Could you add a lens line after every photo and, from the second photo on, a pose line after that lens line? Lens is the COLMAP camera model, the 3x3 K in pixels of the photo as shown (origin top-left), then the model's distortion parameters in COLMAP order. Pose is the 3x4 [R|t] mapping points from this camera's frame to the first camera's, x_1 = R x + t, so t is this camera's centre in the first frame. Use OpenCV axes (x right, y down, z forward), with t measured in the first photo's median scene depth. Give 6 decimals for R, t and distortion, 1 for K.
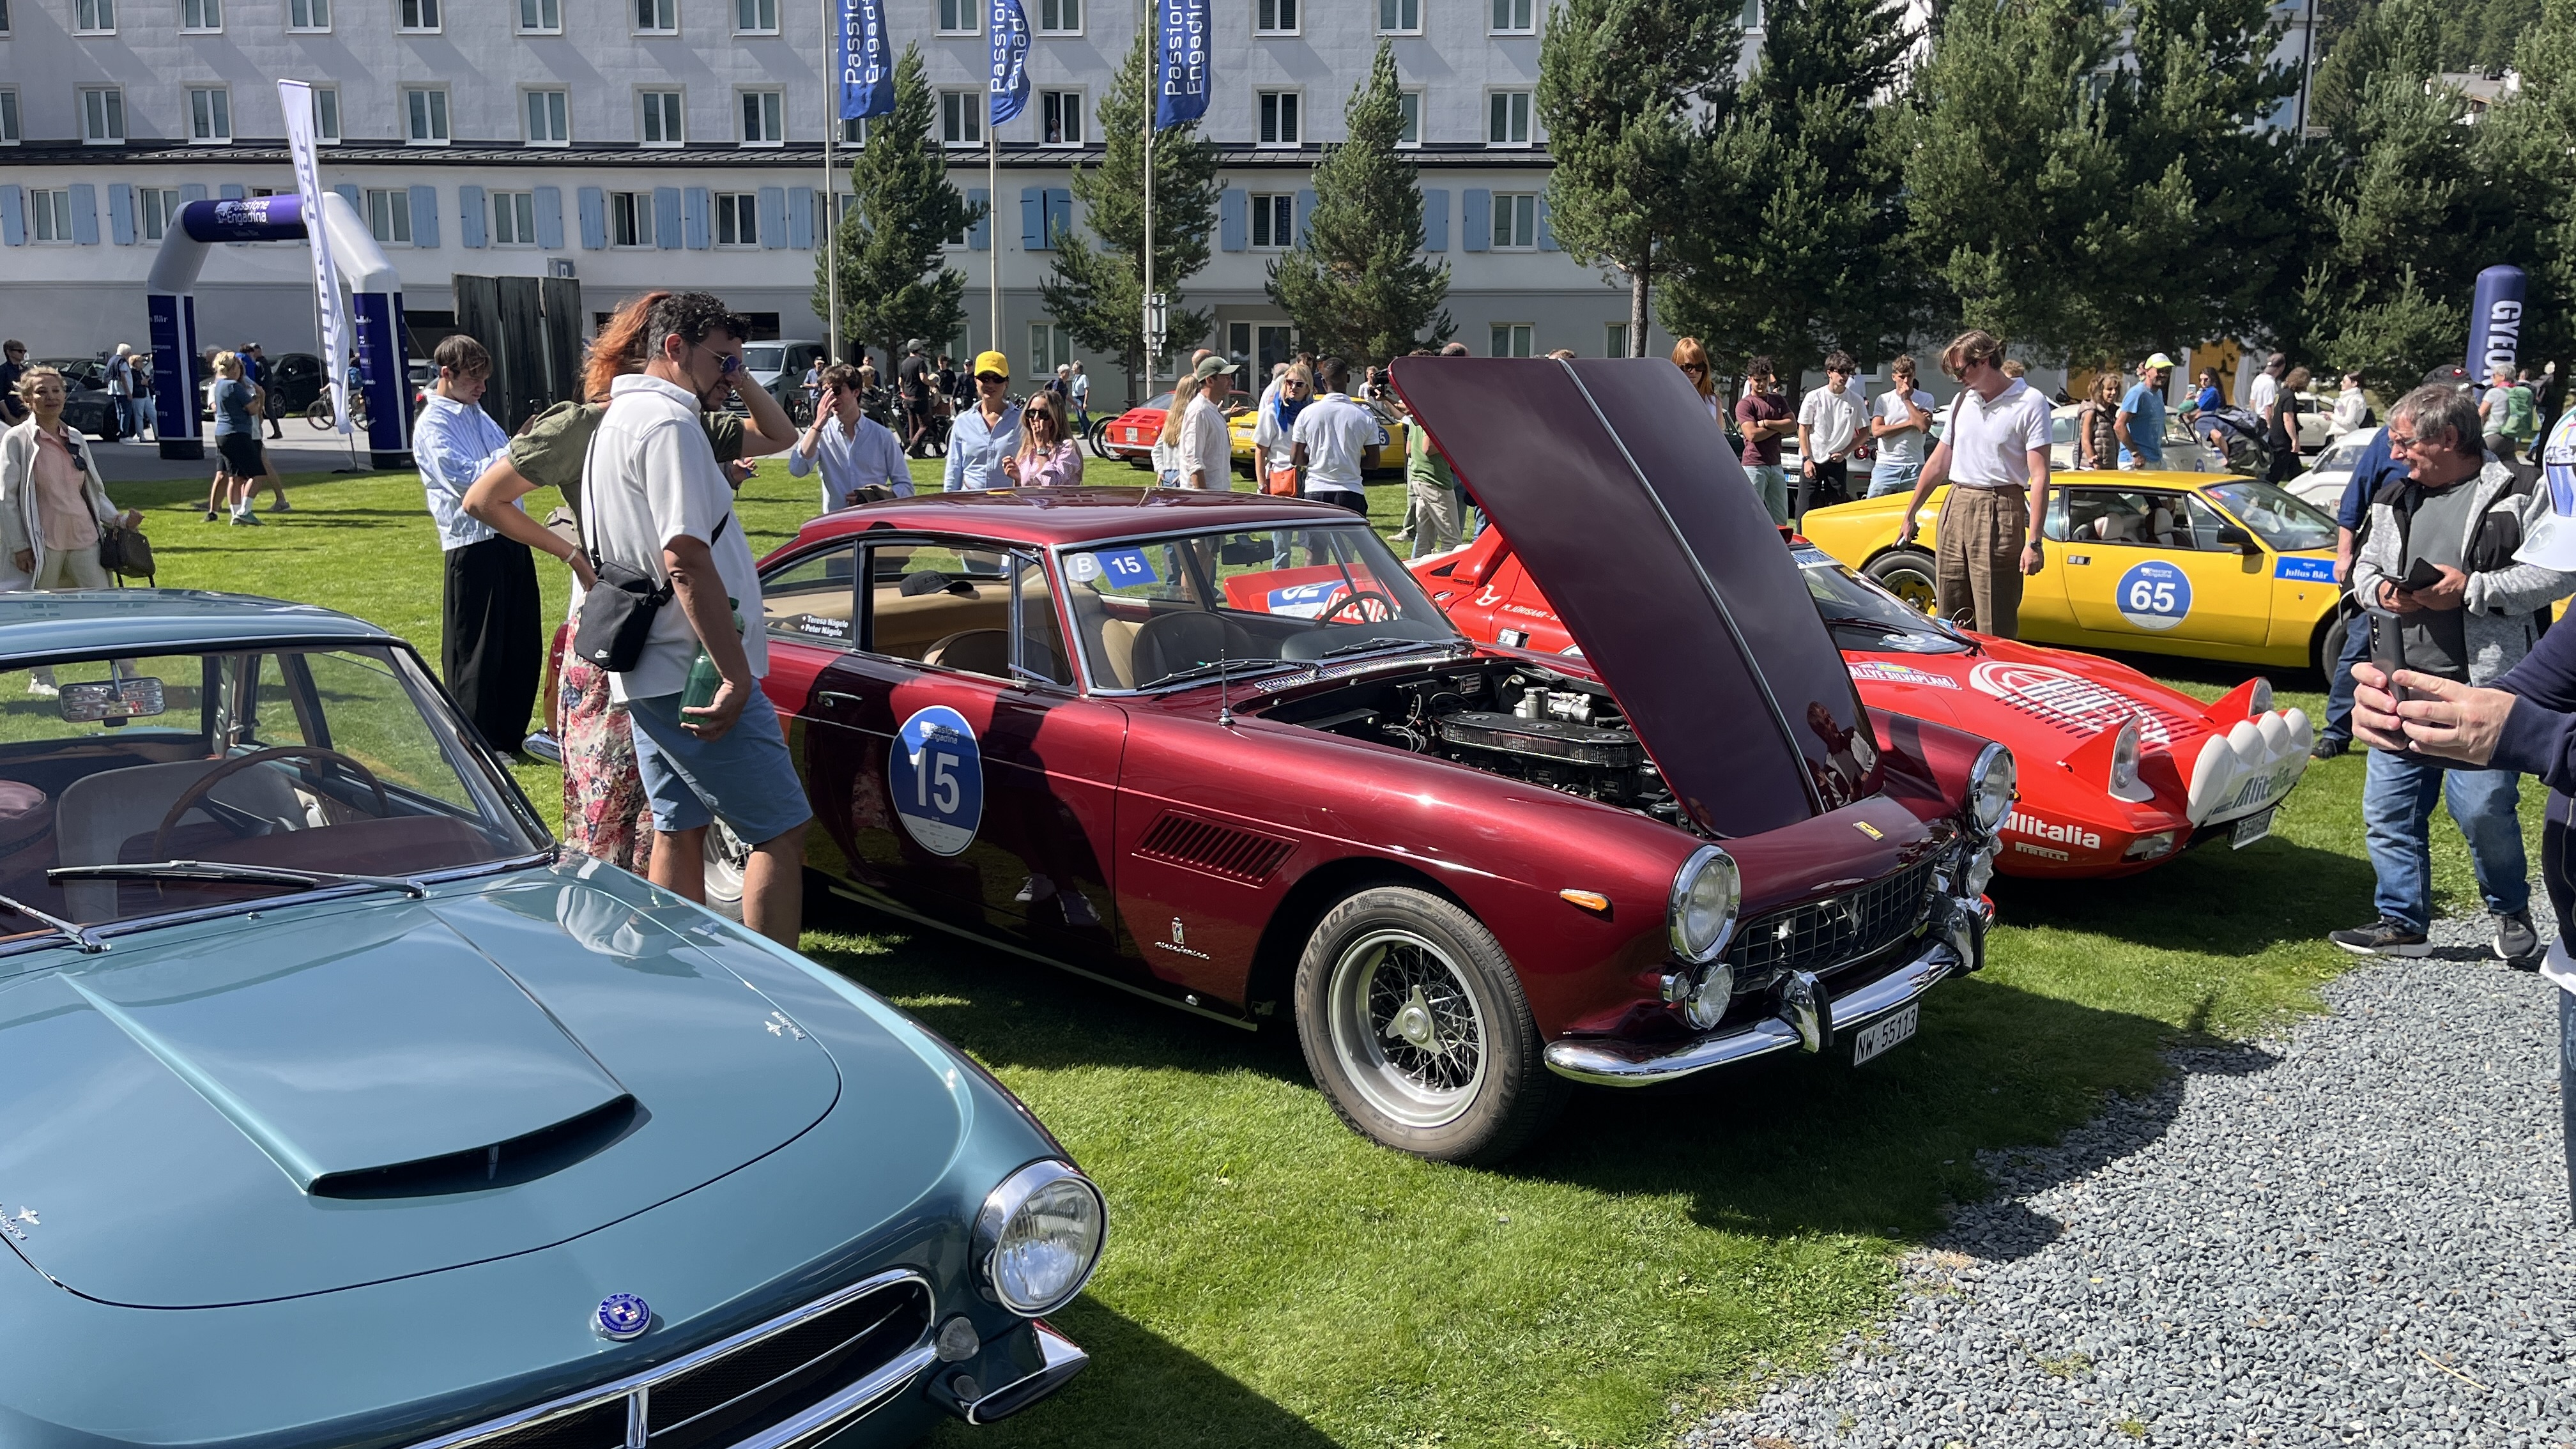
lens RADIAL K [[1973.7, 0, 1288.0], [0, 1973.7, 724.5], [0, 0, 1]] dist [0.046482, -0.042782]
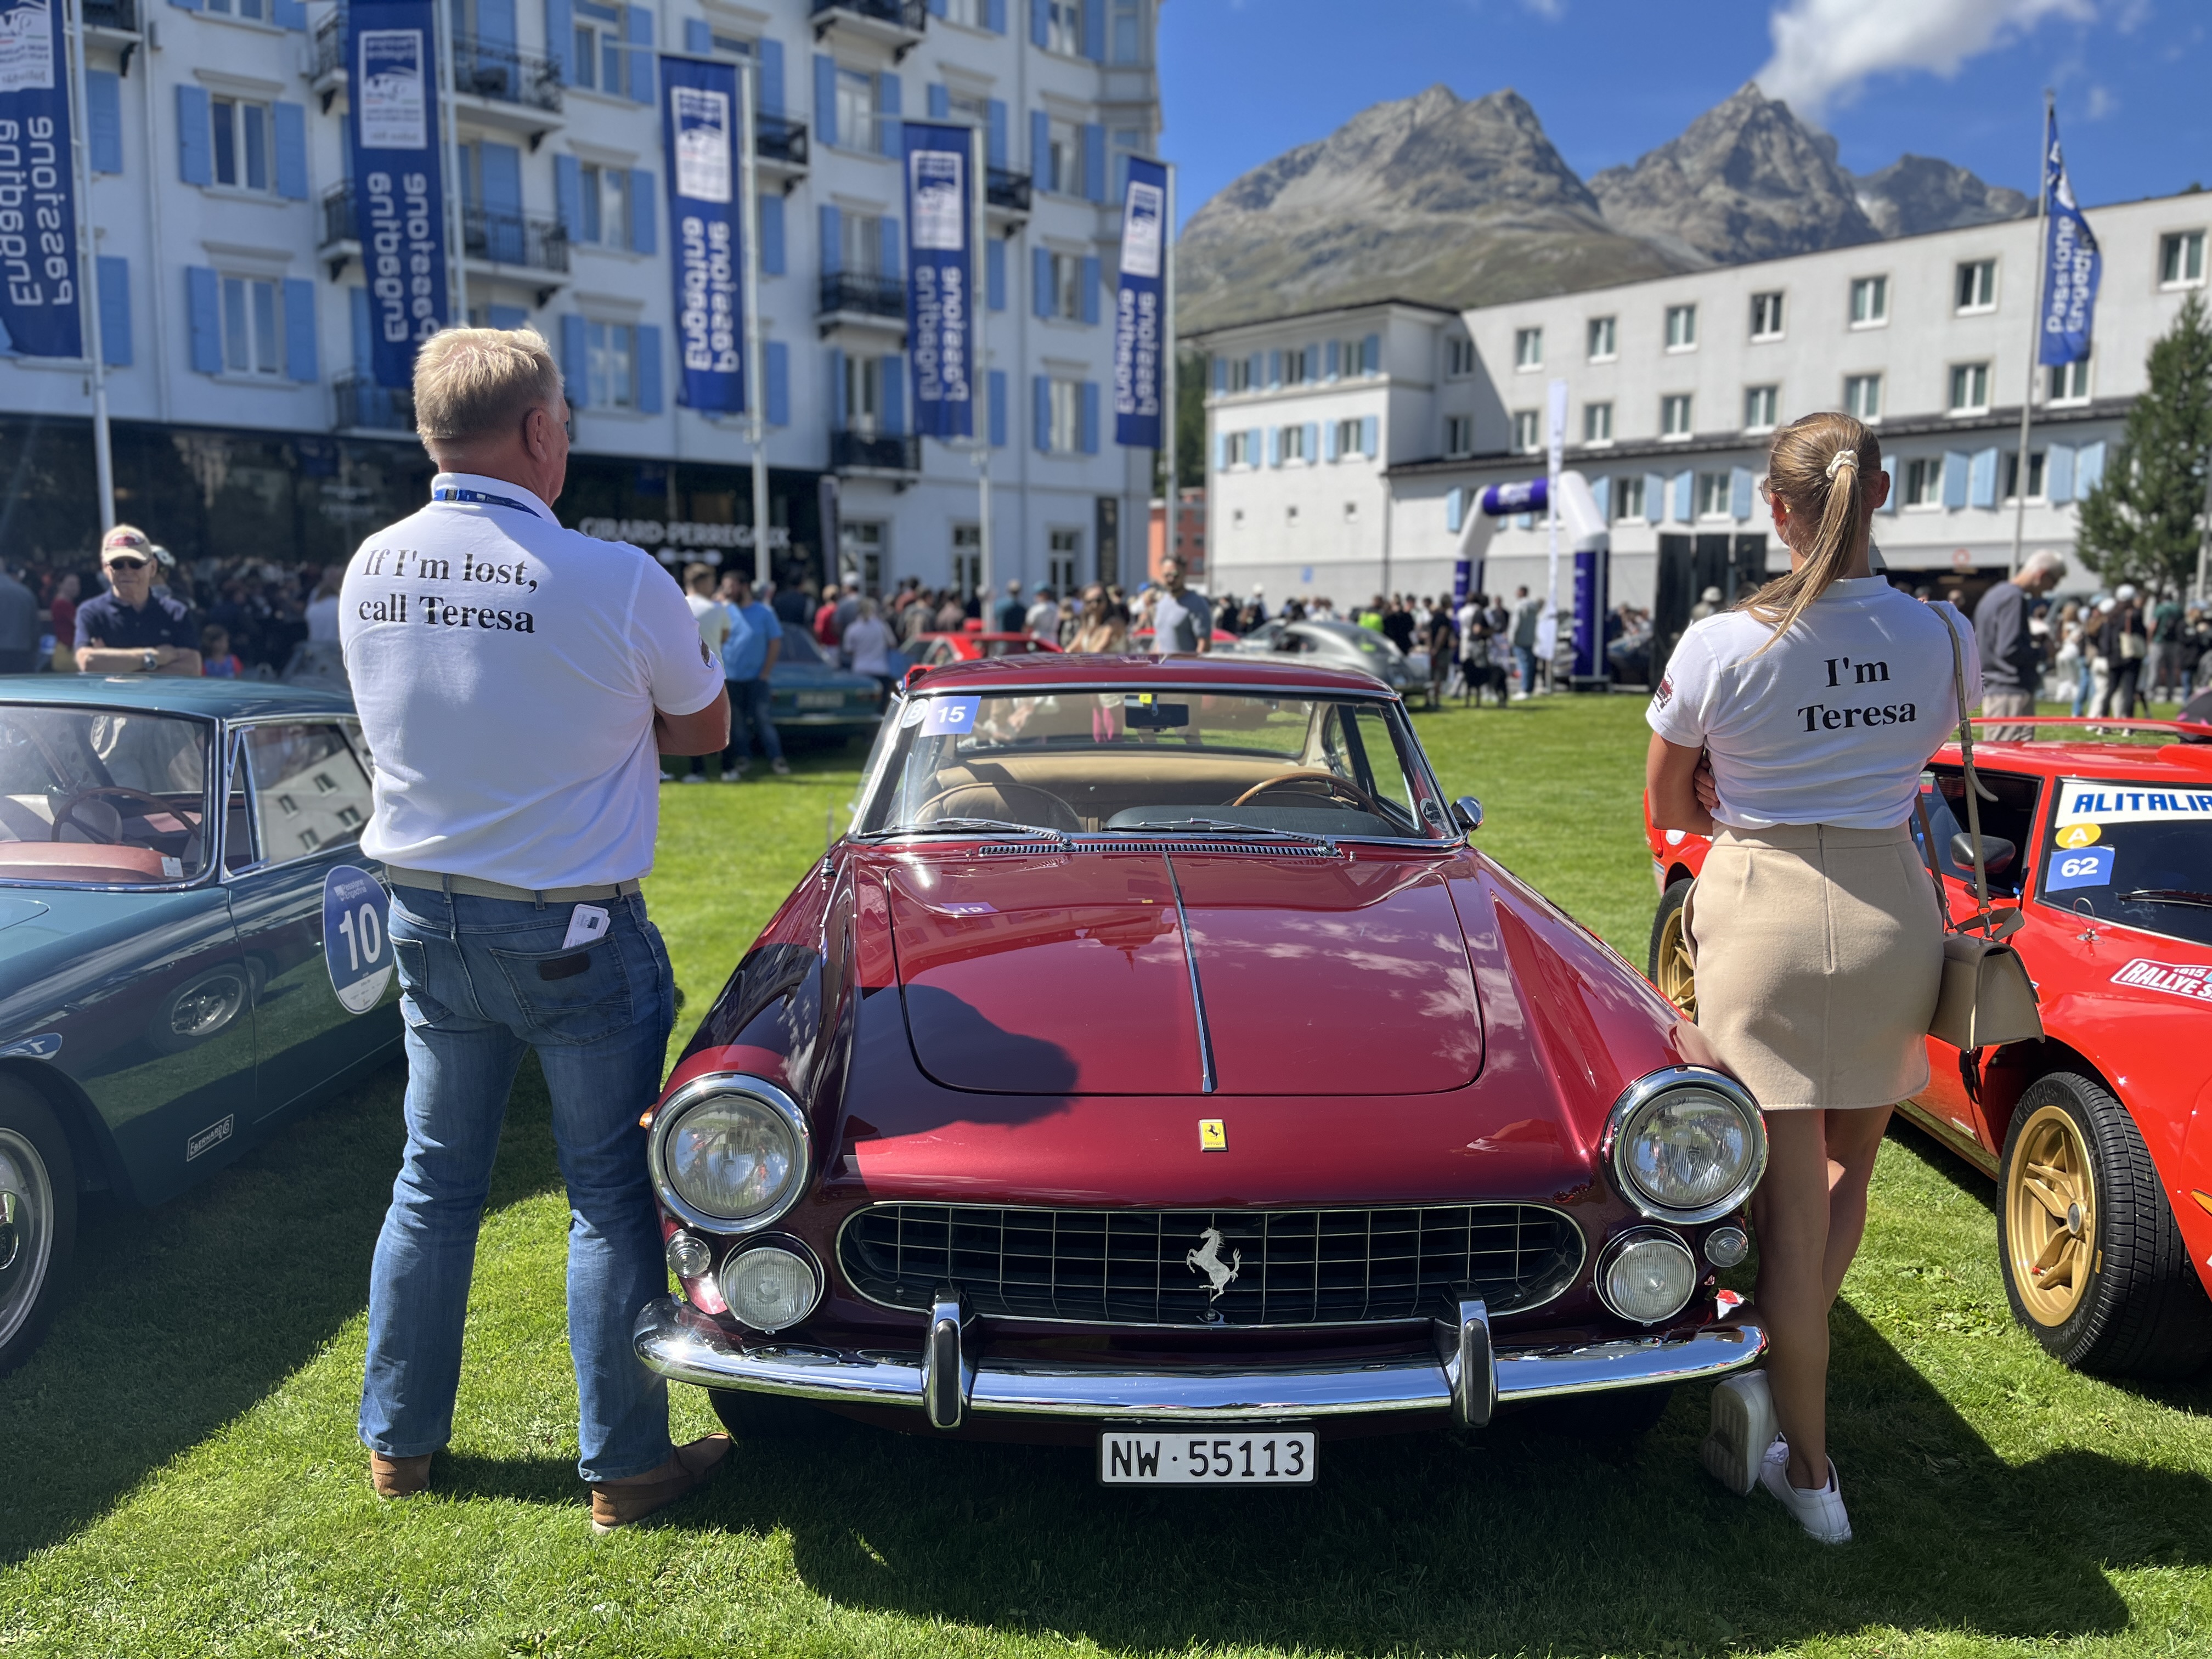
lens RADIAL K [[1683.1, 0, 1127.8], [0, 1683.1, 826.2], [0, 0, 1]] dist [0.054628, -0.071851]
pose [[0.685678, 0.091281, -0.722159, 0.488724], [-0.135277, 0.990803, -0.003205, -0.031333], [0.715224, 0.099889, 0.691720, 0.428481]]
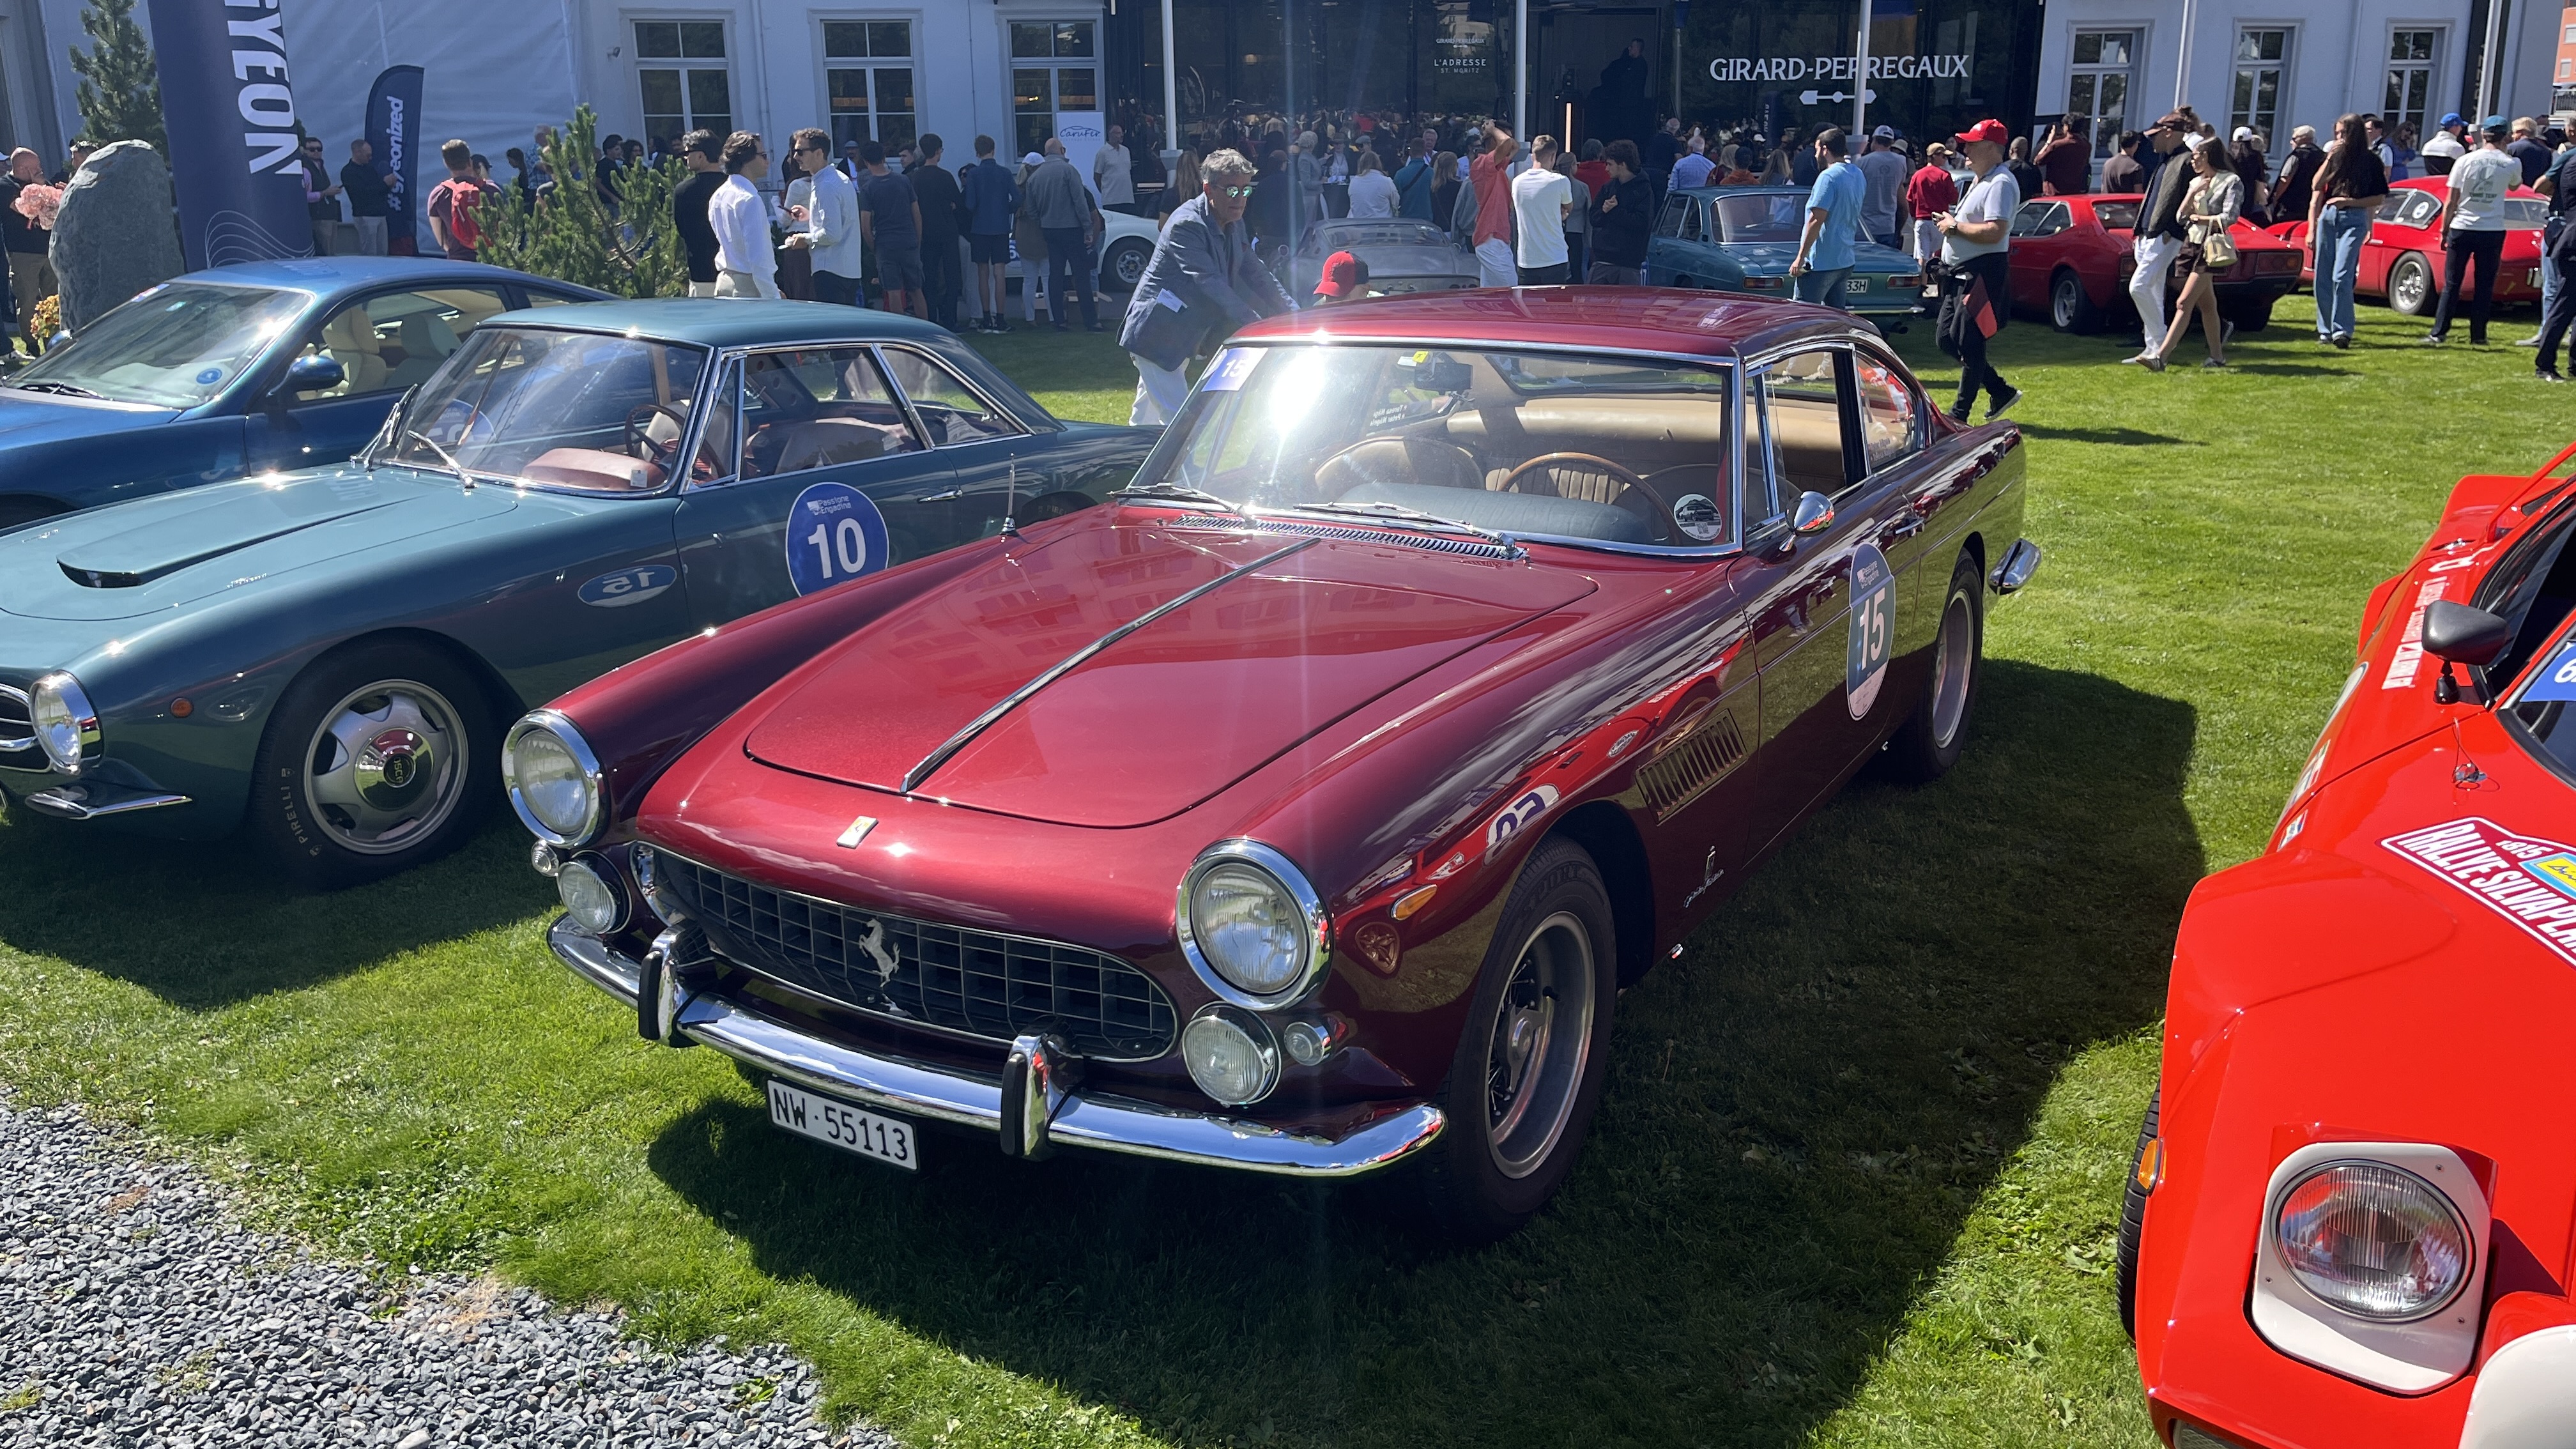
lens RADIAL K [[1973.7, 0, 1288.0], [0, 1973.7, 724.5], [0, 0, 1]] dist [0.046482, -0.042782]
pose [[0.168001, 0.264110, -0.949748, 0.694902], [-0.162236, 0.957712, 0.237627, -0.121596], [0.972345, 0.114162, 0.203745, 0.734202]]
